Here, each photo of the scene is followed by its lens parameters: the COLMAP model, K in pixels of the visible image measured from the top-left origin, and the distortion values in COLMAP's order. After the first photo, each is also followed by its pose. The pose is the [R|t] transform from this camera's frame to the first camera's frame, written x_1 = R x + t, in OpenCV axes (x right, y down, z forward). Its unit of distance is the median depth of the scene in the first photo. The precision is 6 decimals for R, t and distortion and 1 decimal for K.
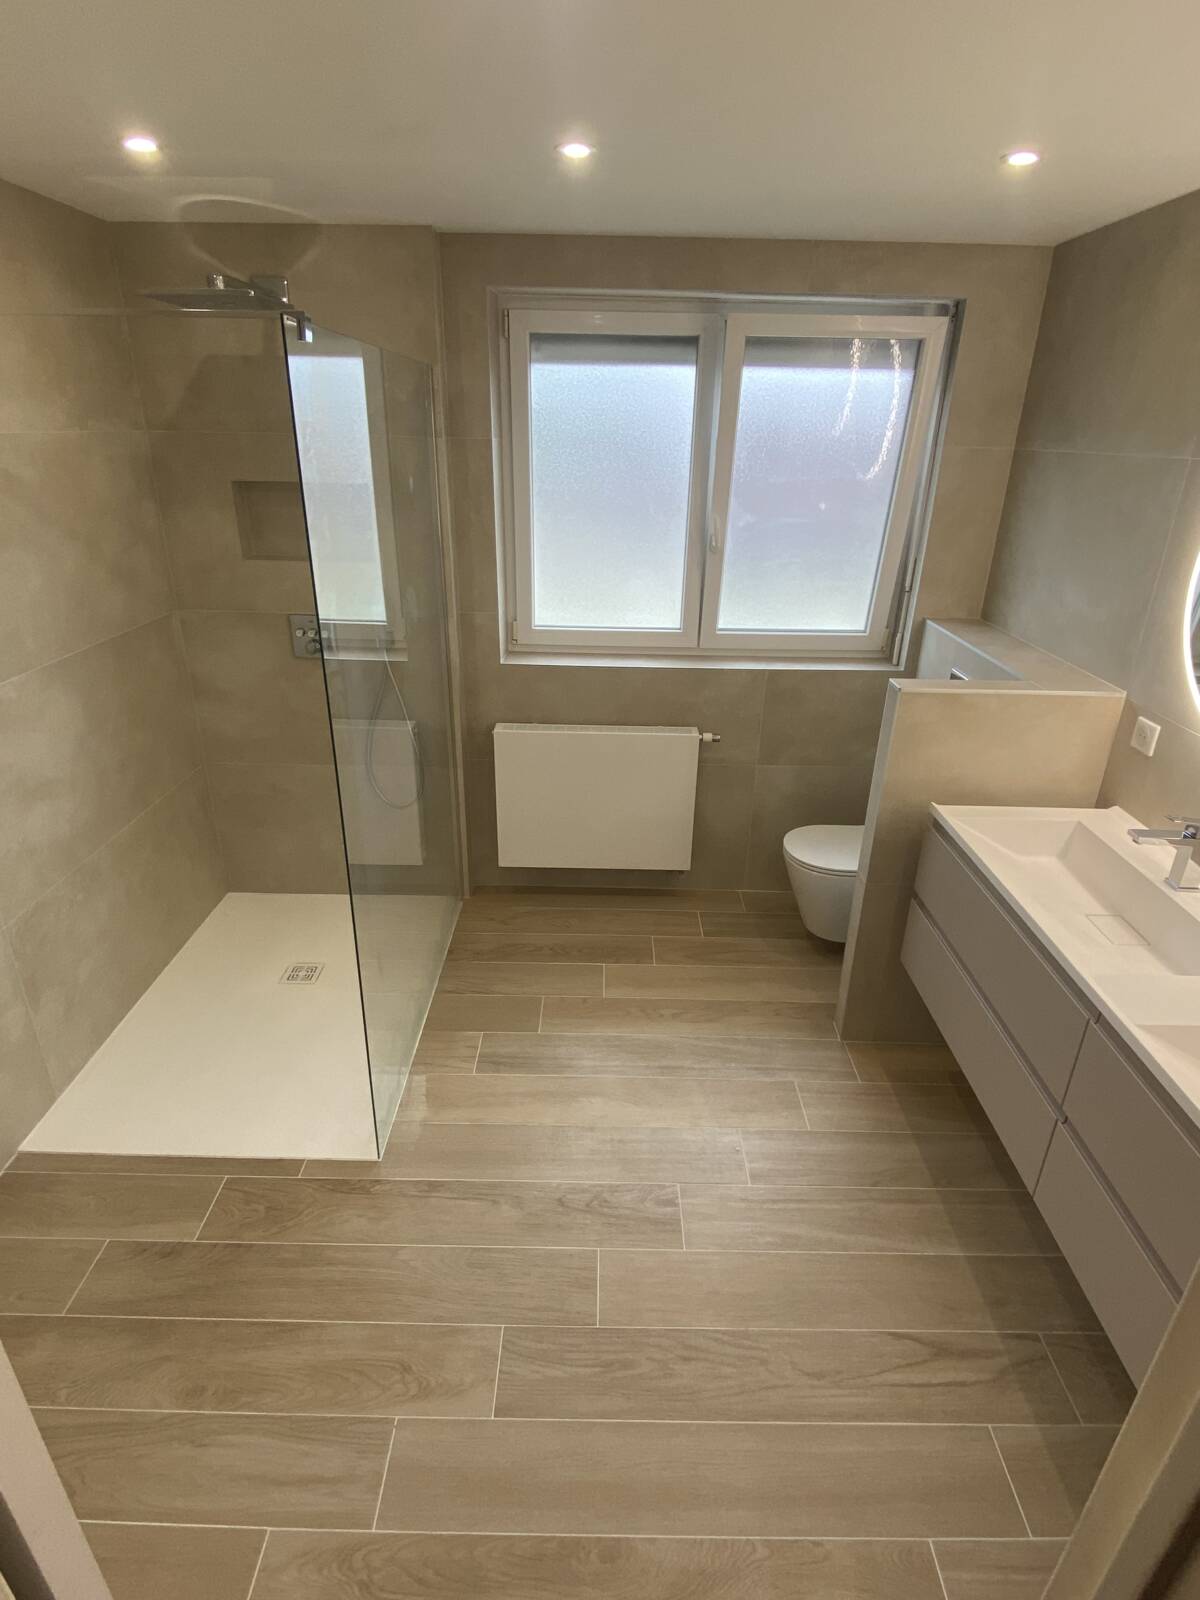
lens RADIAL K [[838.2, 0, 600.0], [0, 838.2, 800.0], [0, 0, 1]] dist [0.002551, -0.014738]
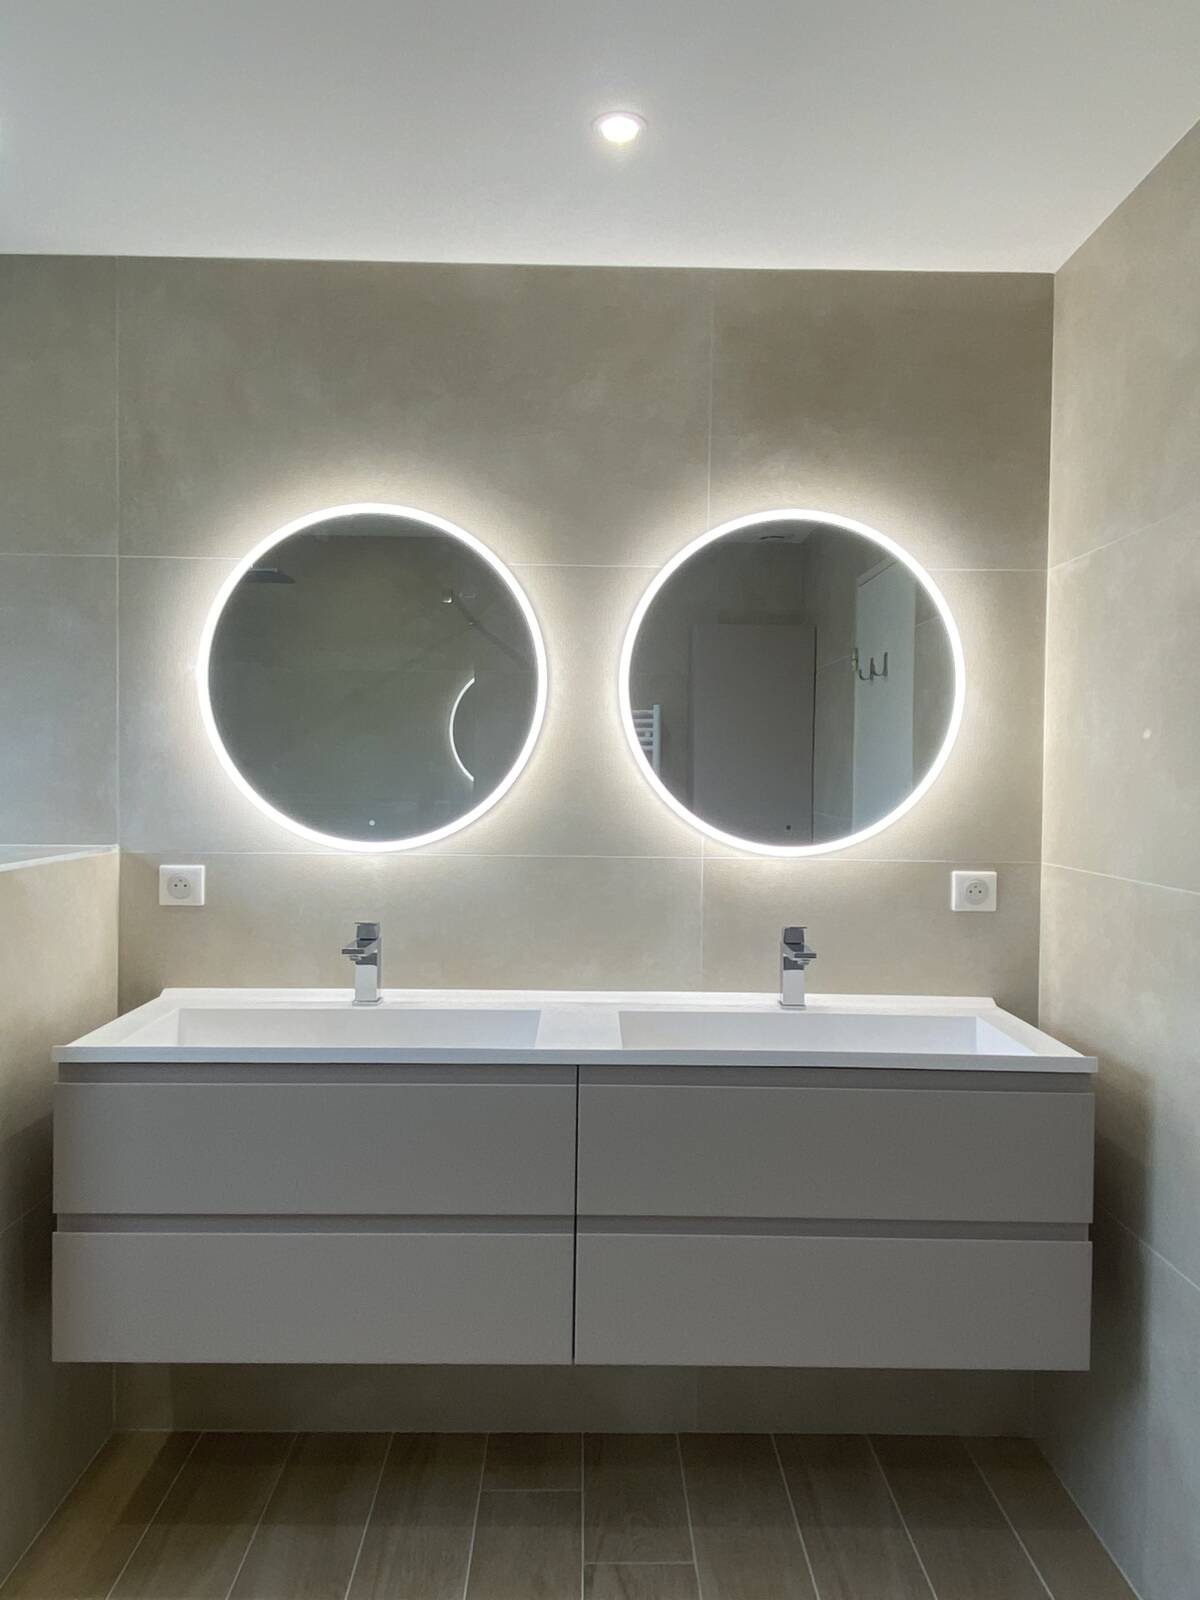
lens RADIAL K [[1182.3, 0, 608.3], [0, 1182.3, 799.4], [0, 0, 1]] dist [0.100423, -0.134736]
pose [[-0.026954, -0.049093, 0.998430, -0.527981], [0.394905, 0.917029, 0.055751, -0.059462], [-0.918326, 0.395788, -0.005330, 0.673759]]
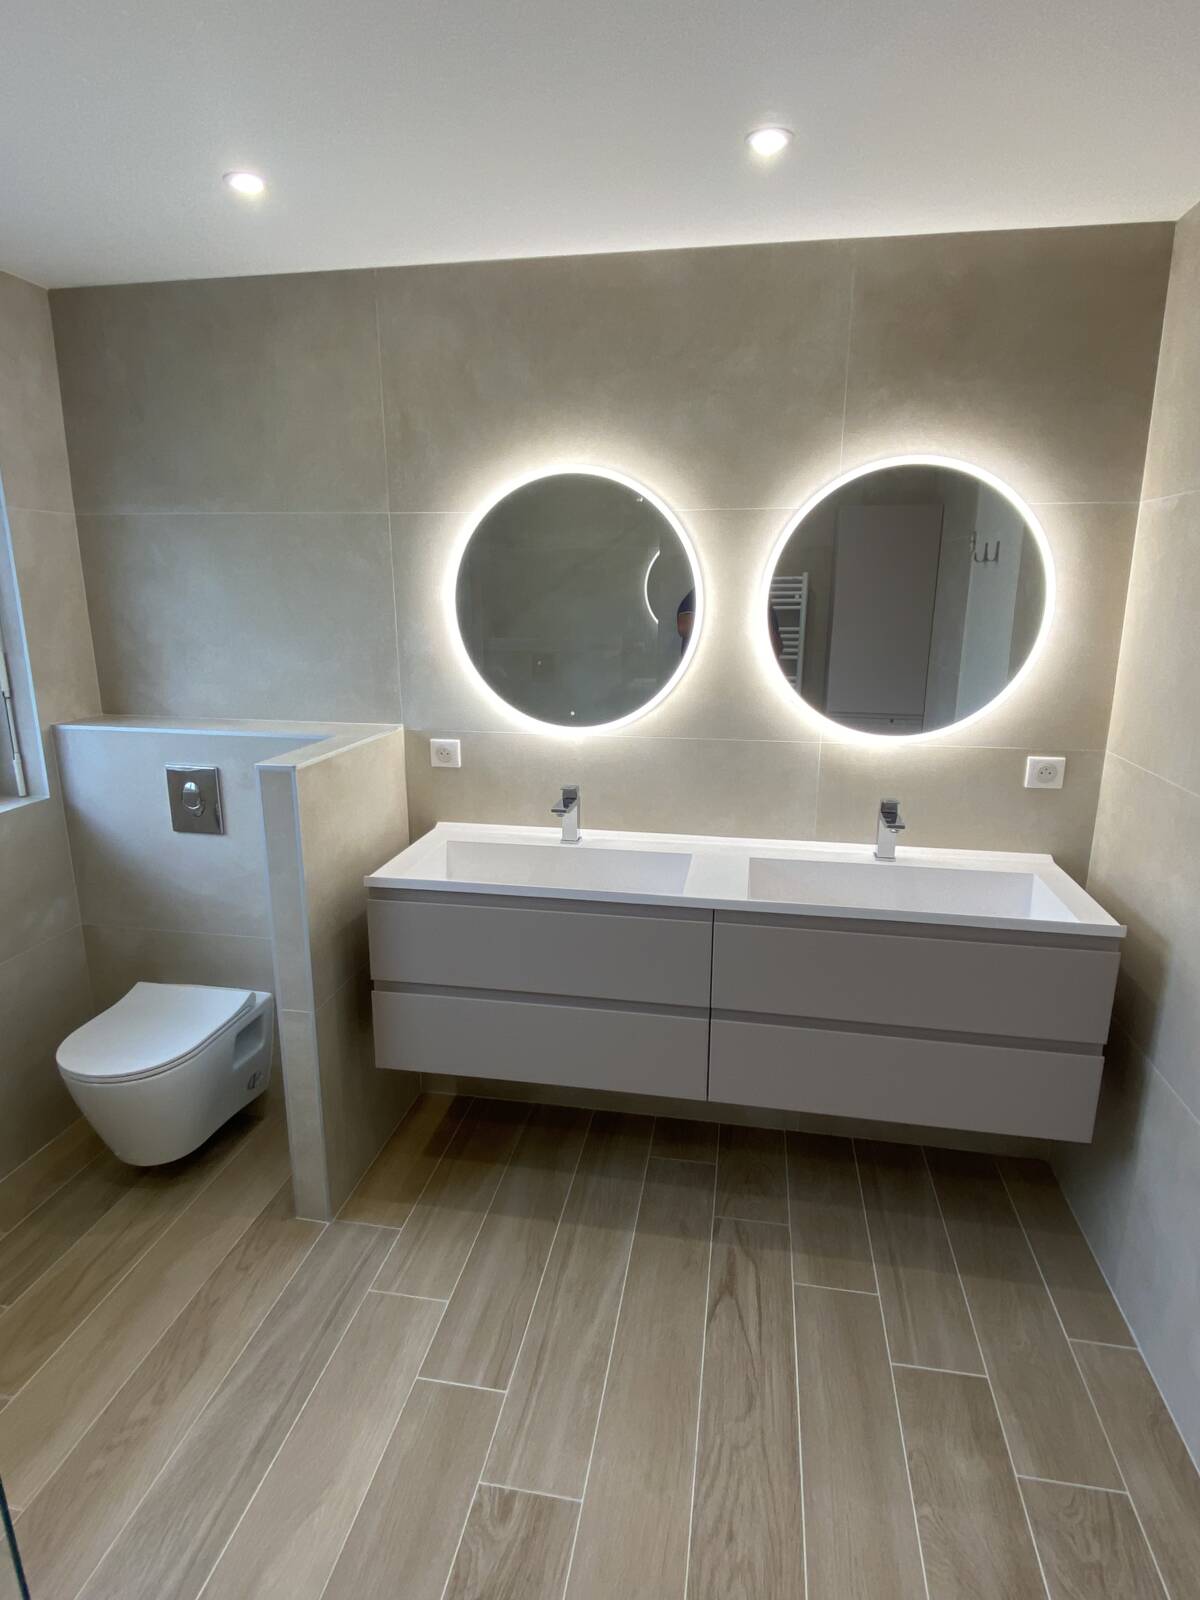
lens RADIAL K [[877.9, 0, 600.0], [0, 877.9, 800.0], [0, 0, 1]] dist [0.048891, -0.046804]
pose [[0.165722, -0.259420, 0.951440, -0.505403], [0.403985, 0.897972, 0.174476, -0.156699], [-0.899629, 0.355453, 0.253616, 0.594593]]
